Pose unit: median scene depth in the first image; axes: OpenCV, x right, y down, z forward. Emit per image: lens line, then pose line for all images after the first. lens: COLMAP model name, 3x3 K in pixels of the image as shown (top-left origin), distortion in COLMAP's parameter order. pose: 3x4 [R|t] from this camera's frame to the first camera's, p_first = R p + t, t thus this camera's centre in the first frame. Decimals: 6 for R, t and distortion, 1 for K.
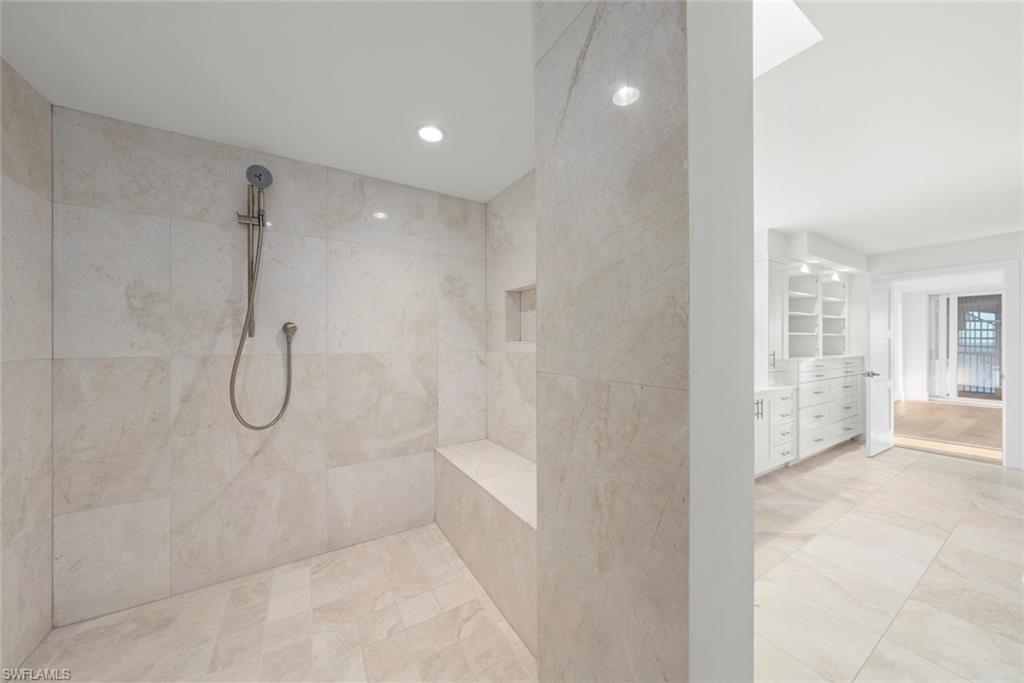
lens RADIAL K [[344.2, 0, 510.4], [0, 344.2, 336.0], [0, 0, 1]] dist [0.000987, 0.000379]
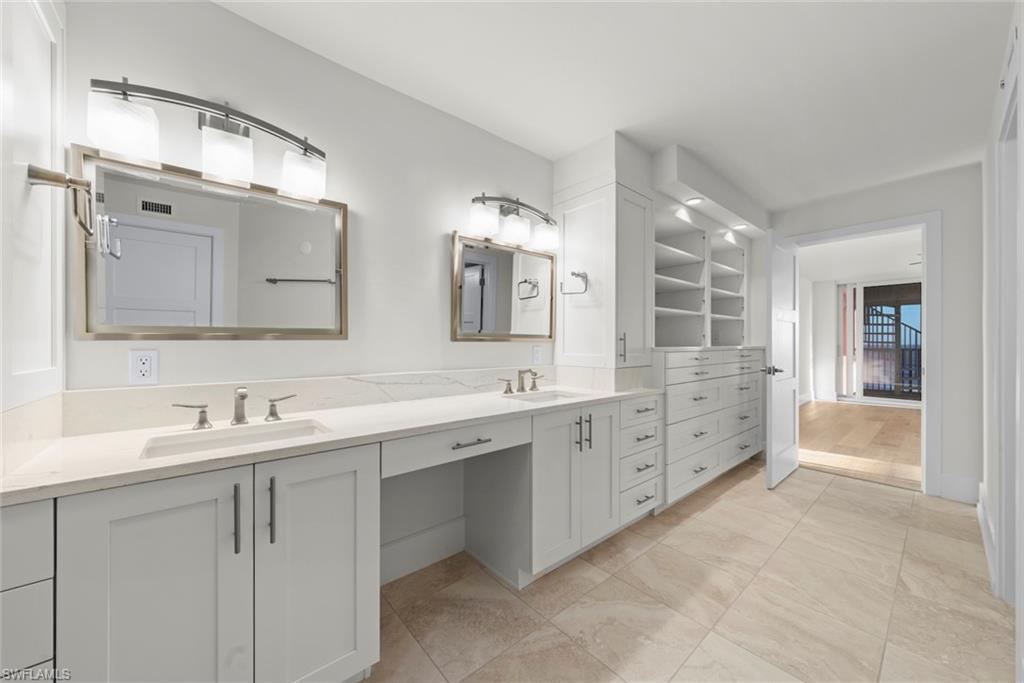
lens RADIAL K [[369.5, 0, 512.8], [0, 369.5, 343.2], [0, 0, 1]] dist [-0.000291, -0.000210]
pose [[0.986769, -0.005328, 0.162042, 0.369952], [0.004446, 0.999973, 0.005805, 0.045005], [-0.162069, -0.005007, 0.986767, 0.309842]]
